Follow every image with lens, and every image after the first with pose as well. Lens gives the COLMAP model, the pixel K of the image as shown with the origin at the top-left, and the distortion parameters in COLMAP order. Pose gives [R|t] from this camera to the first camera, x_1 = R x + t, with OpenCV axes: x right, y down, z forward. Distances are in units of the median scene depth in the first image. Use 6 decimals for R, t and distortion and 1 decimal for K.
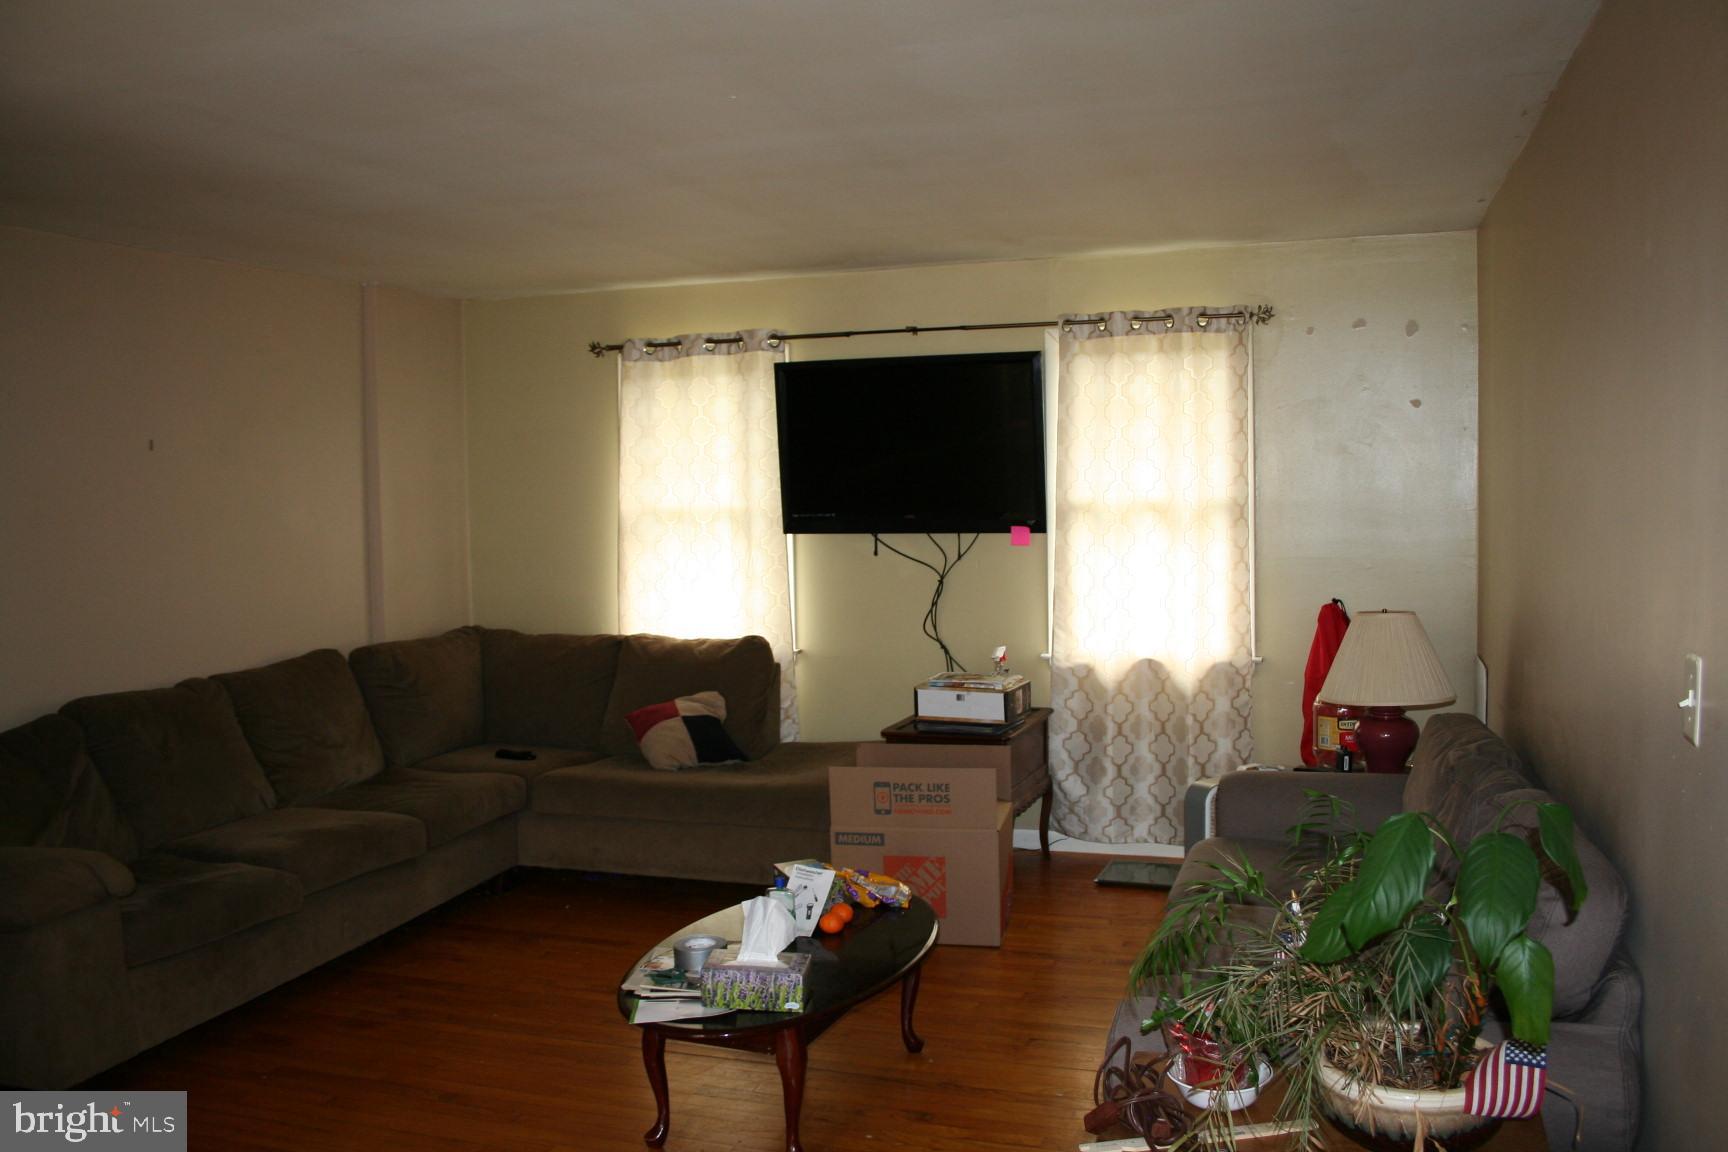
lens RADIAL K [[1456.8, 0, 889.4], [0, 1456.8, 570.0], [0, 0, 1]] dist [-0.148017, 0.145711]
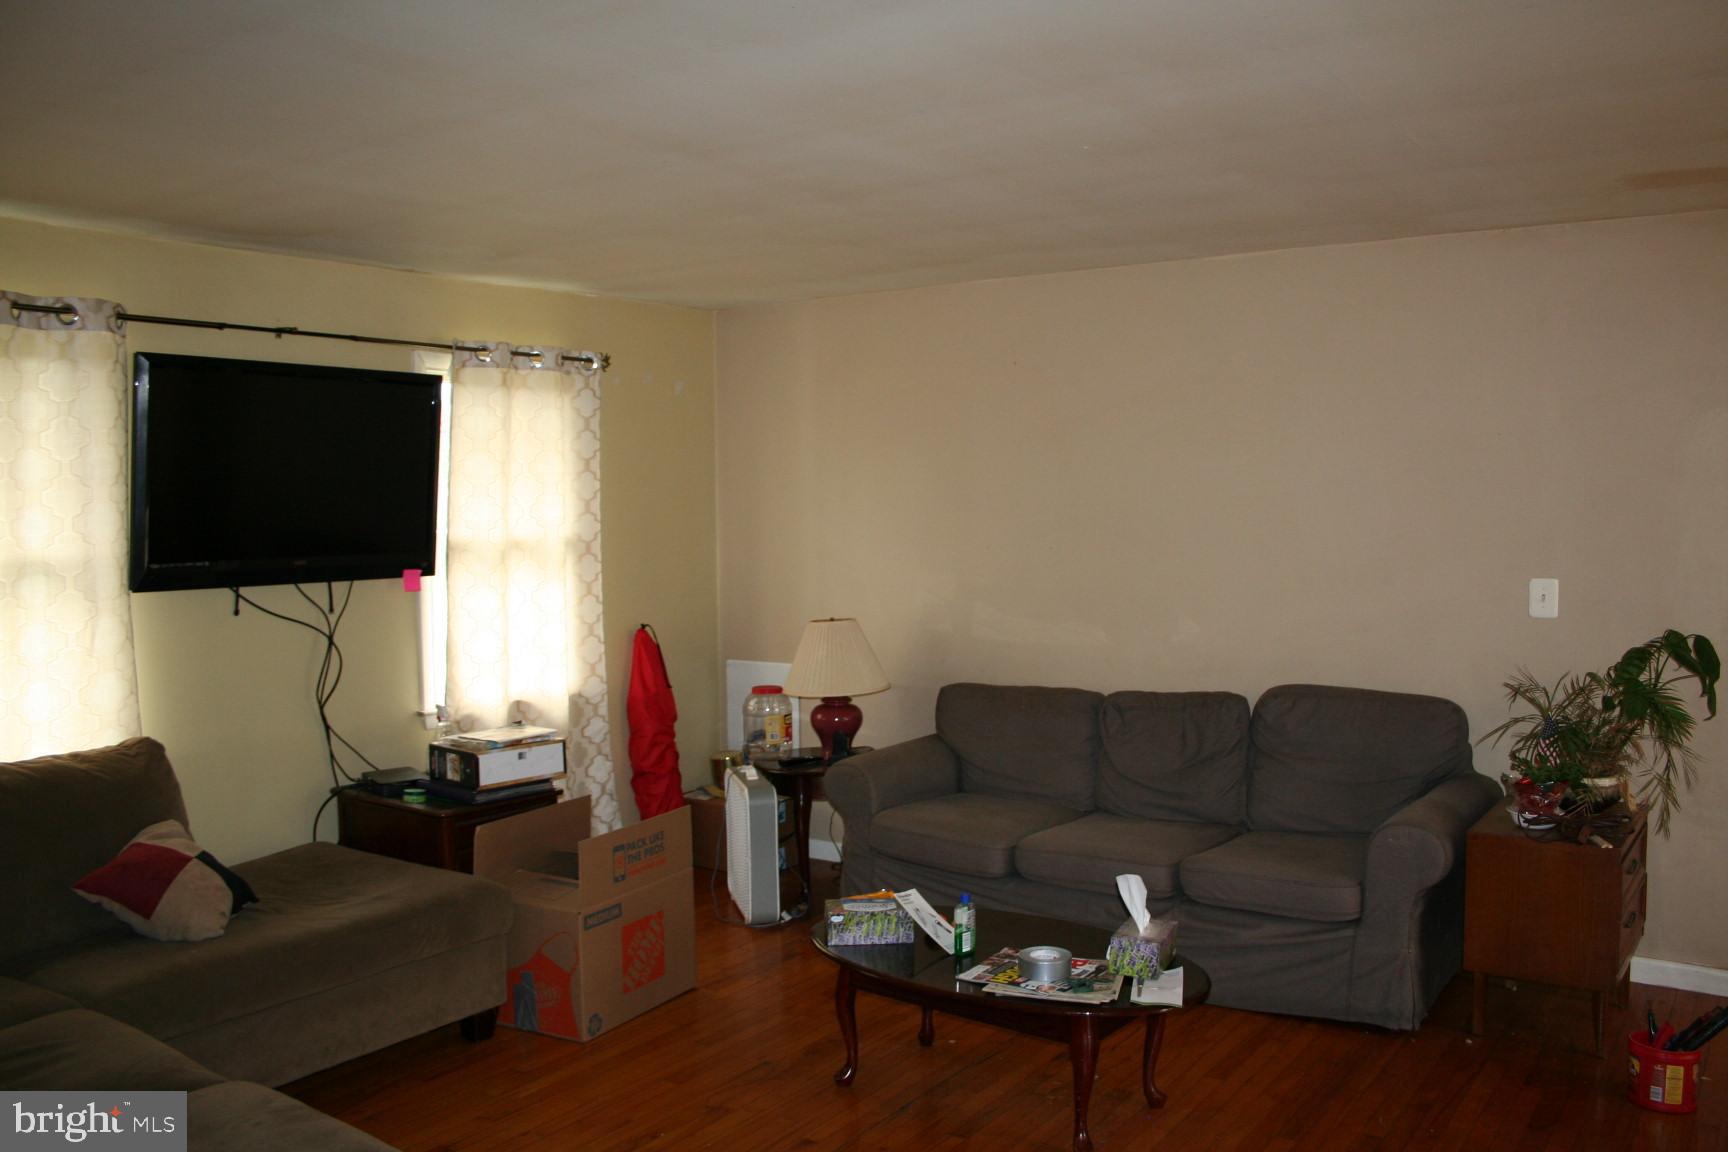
lens RADIAL K [[1456.8, 0, 889.4], [0, 1456.8, 570.0], [0, 0, 1]] dist [-0.148017, 0.145711]
pose [[0.263309, -0.027855, 0.964309, -0.677052], [0.070462, 0.997469, 0.009573, -0.017726], [-0.962135, 0.065427, 0.264605, 0.487384]]
